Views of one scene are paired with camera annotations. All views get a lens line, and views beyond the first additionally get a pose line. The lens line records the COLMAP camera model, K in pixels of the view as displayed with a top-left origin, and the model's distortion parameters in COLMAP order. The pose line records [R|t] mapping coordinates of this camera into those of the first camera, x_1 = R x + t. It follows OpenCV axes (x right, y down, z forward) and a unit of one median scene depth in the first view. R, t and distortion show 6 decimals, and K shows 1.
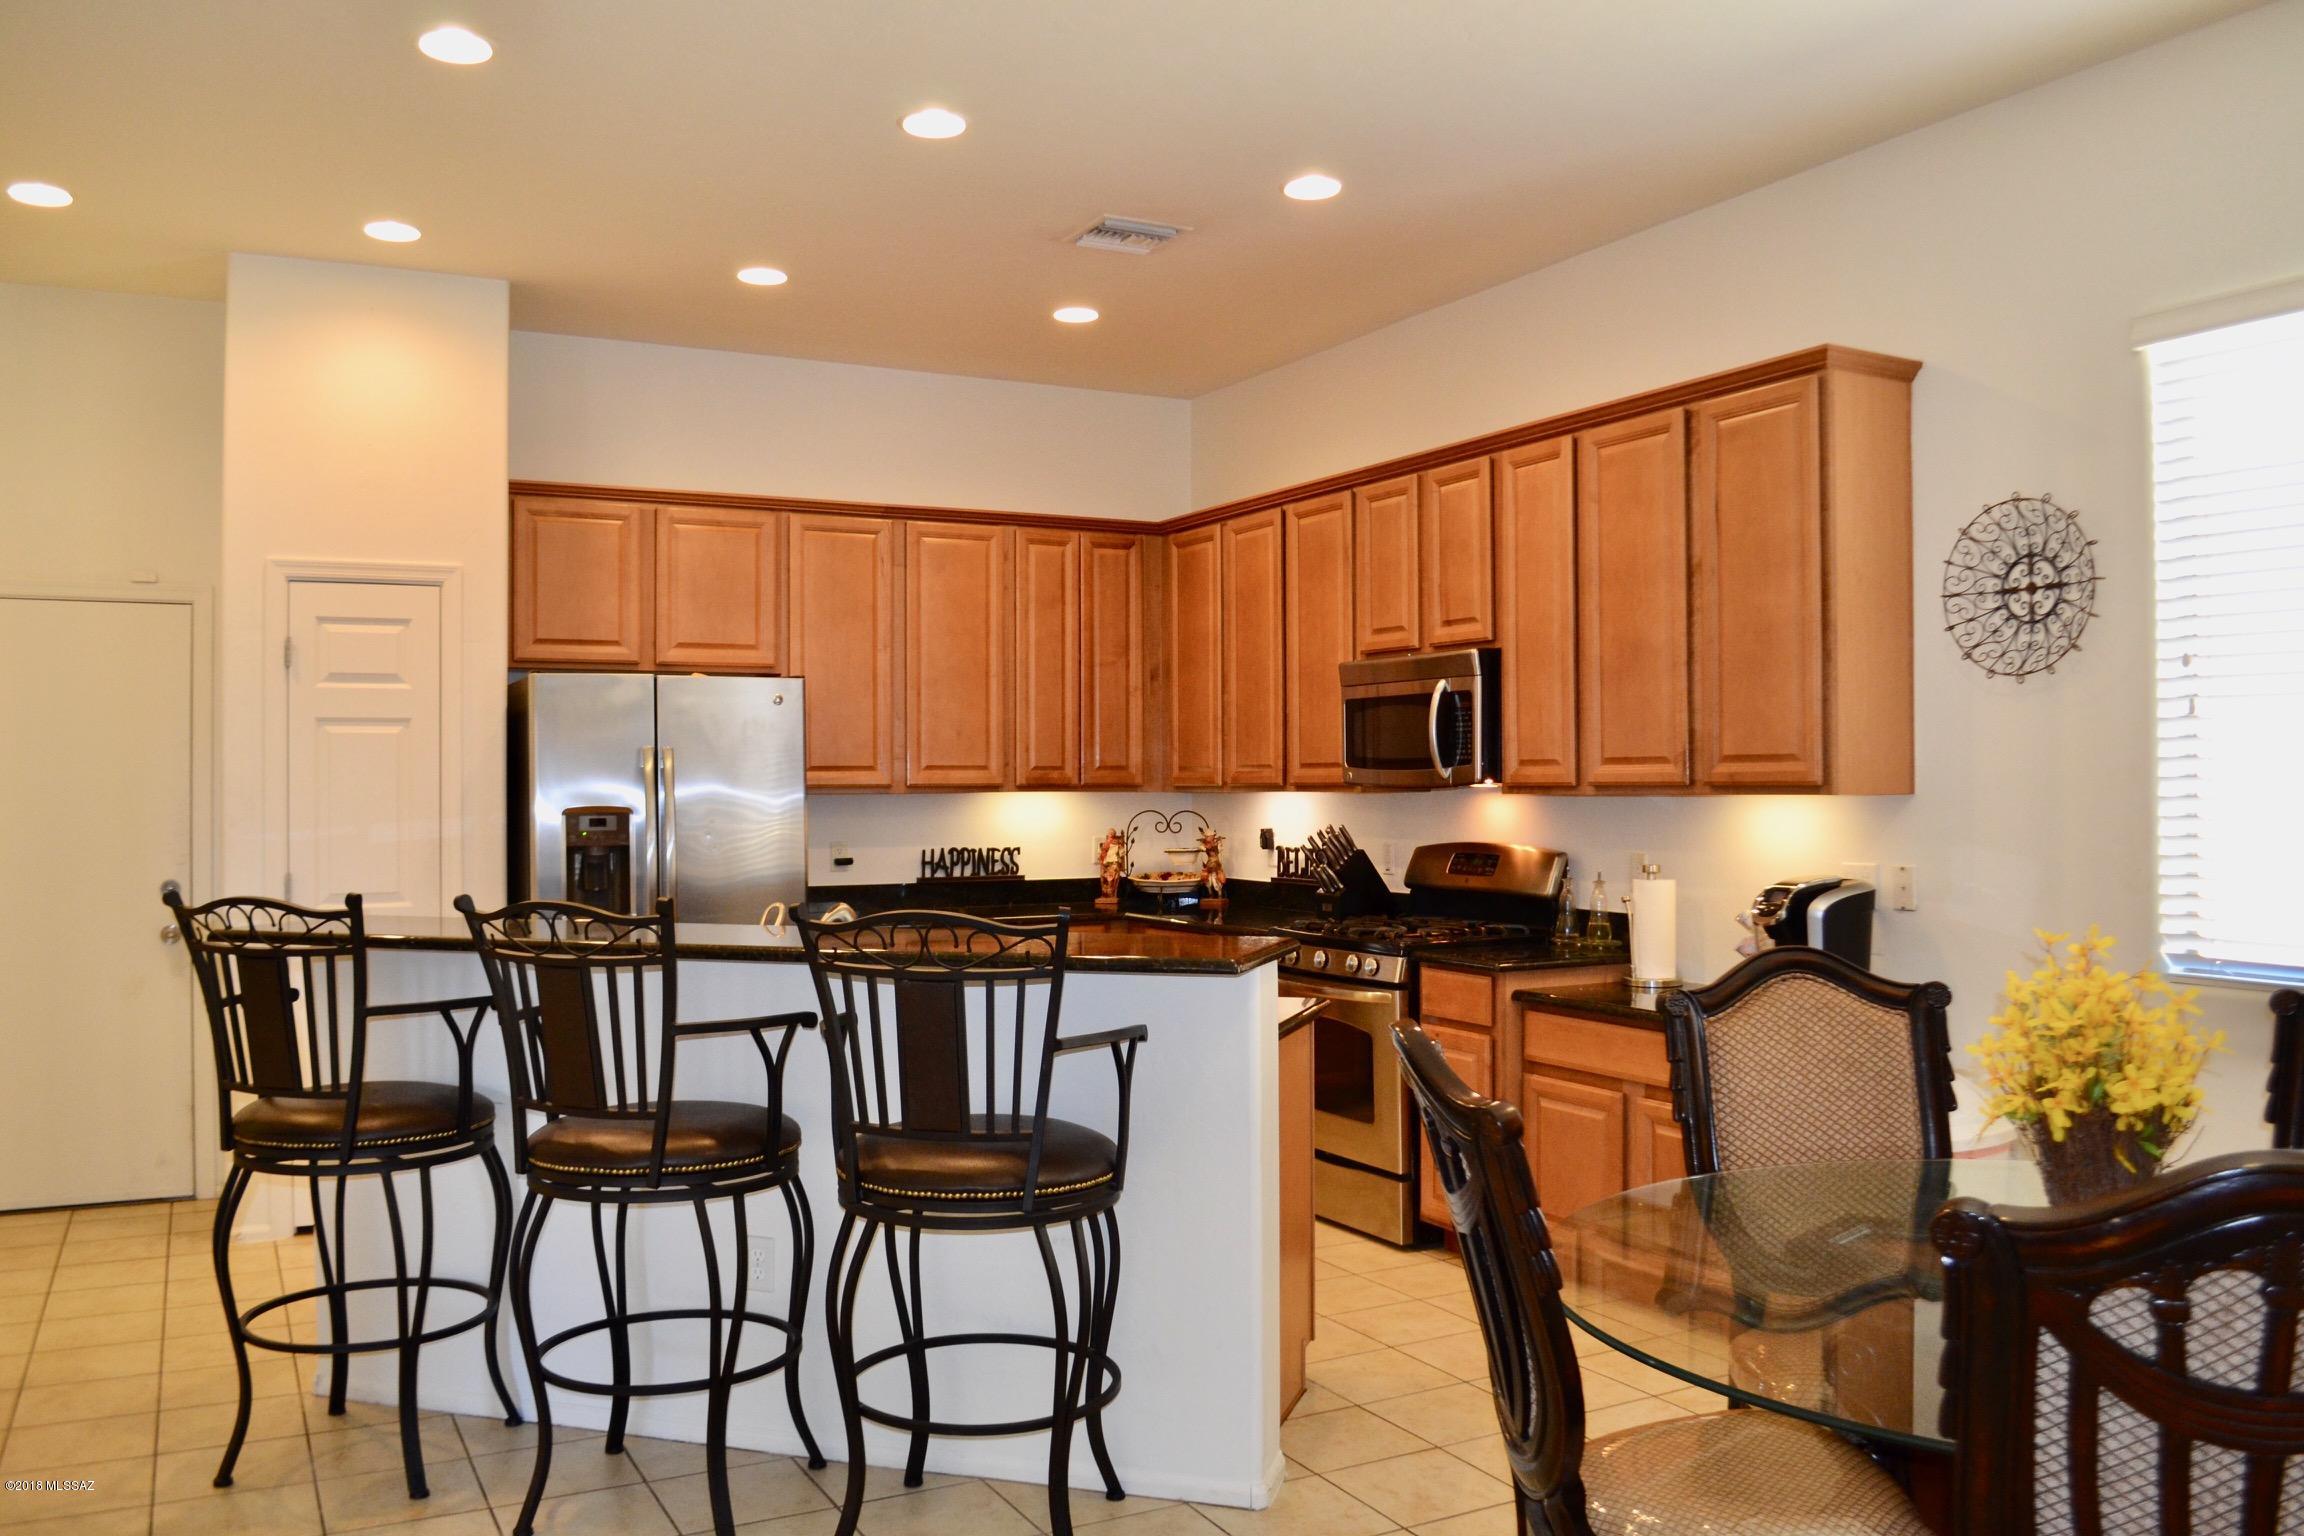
lens RADIAL K [[1831.8, 0, 1180.5], [0, 1831.8, 765.9], [0, 0, 1]] dist [-0.083437, 0.005204]
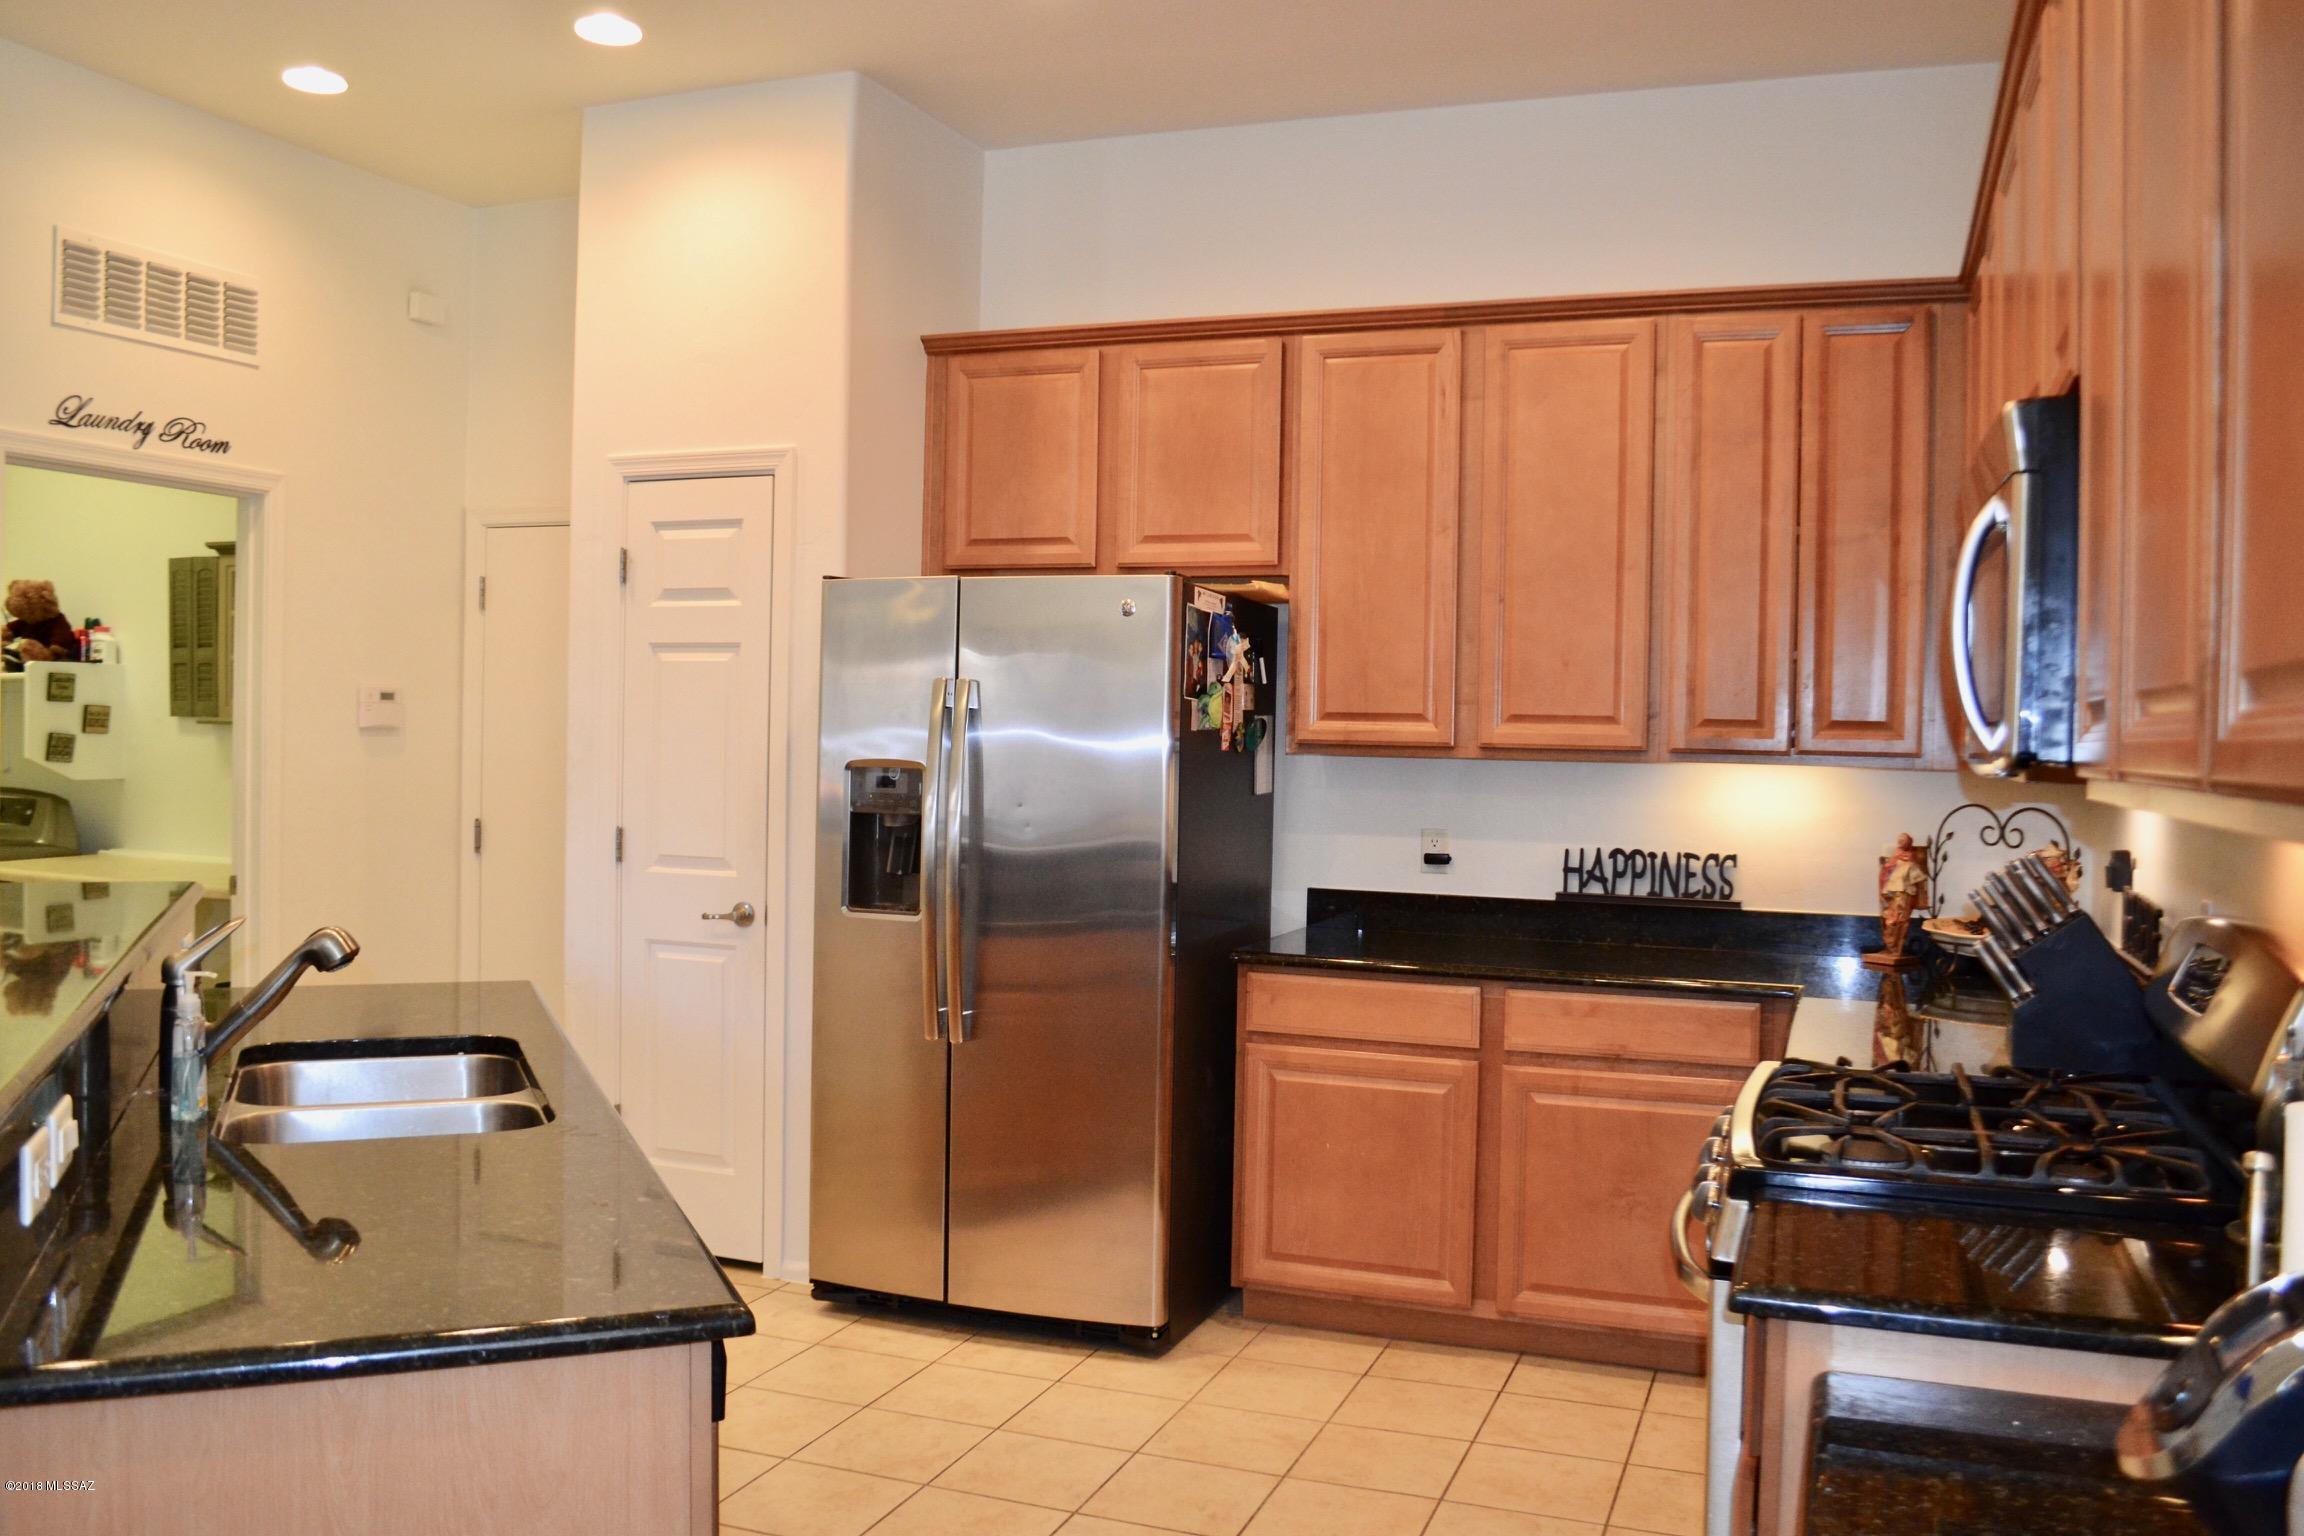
lens RADIAL K [[1831.8, 0, 1180.5], [0, 1831.8, 765.9], [0, 0, 1]] dist [-0.083437, 0.005204]
pose [[0.655907, 0.032969, -0.754121, 0.331099], [-0.017299, 0.999440, 0.028648, 0.001872], [0.754643, -0.005745, 0.656110, 0.647357]]
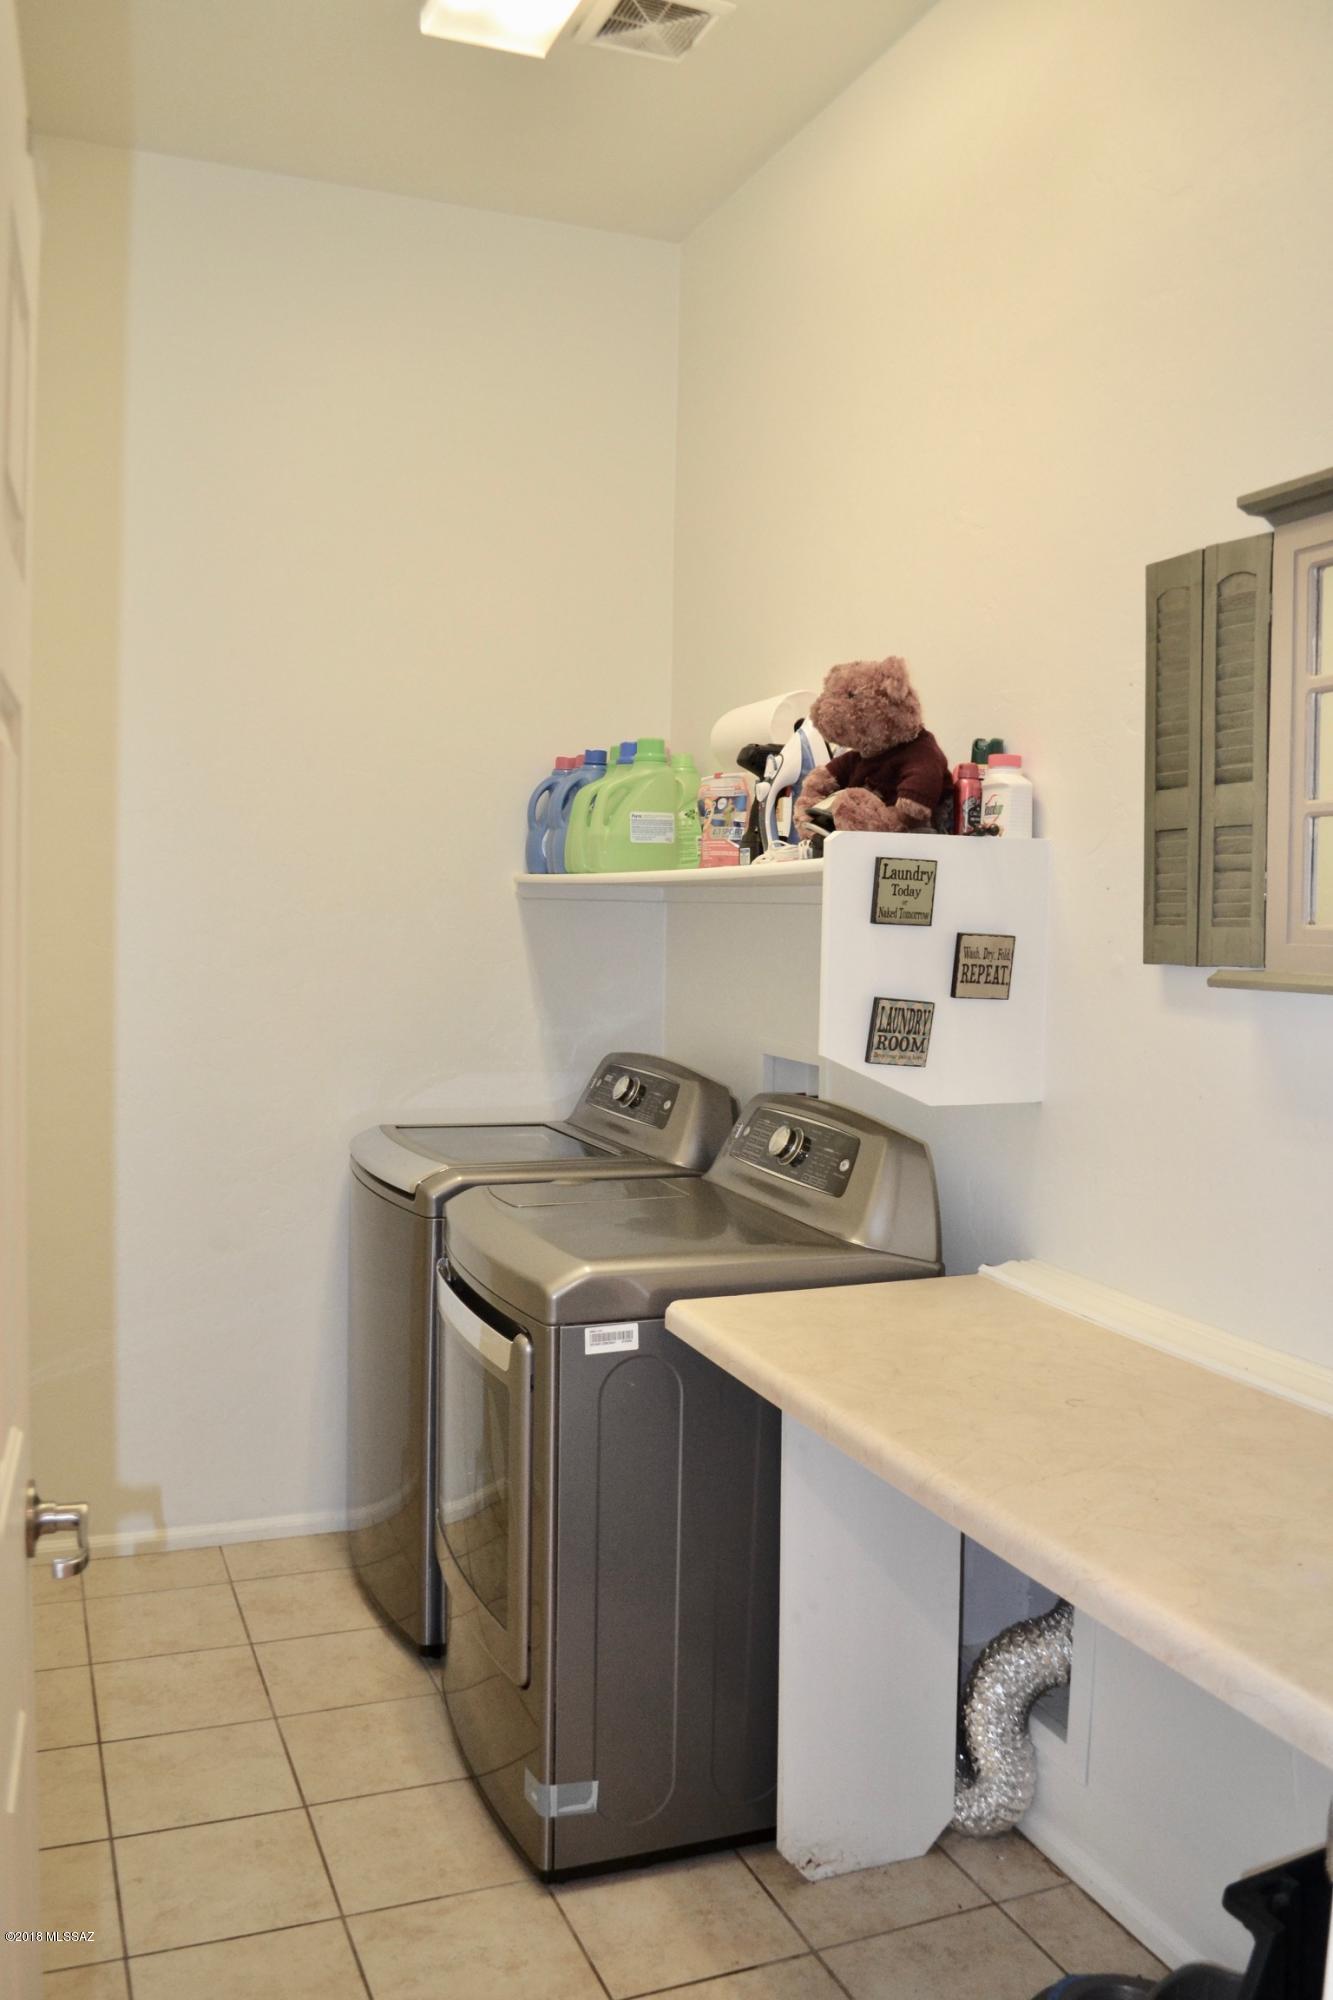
lens RADIAL K [[1590.1, 0, 666.5], [0, 1590.1, 1000.0], [0, 0, 1]] dist [-0.083437, 0.005204]
pose [[-0.112643, 0.061855, -0.991708, -0.539769], [-0.010878, 0.997924, 0.063478, -0.000756], [0.993576, 0.017938, -0.111737, 0.832334]]
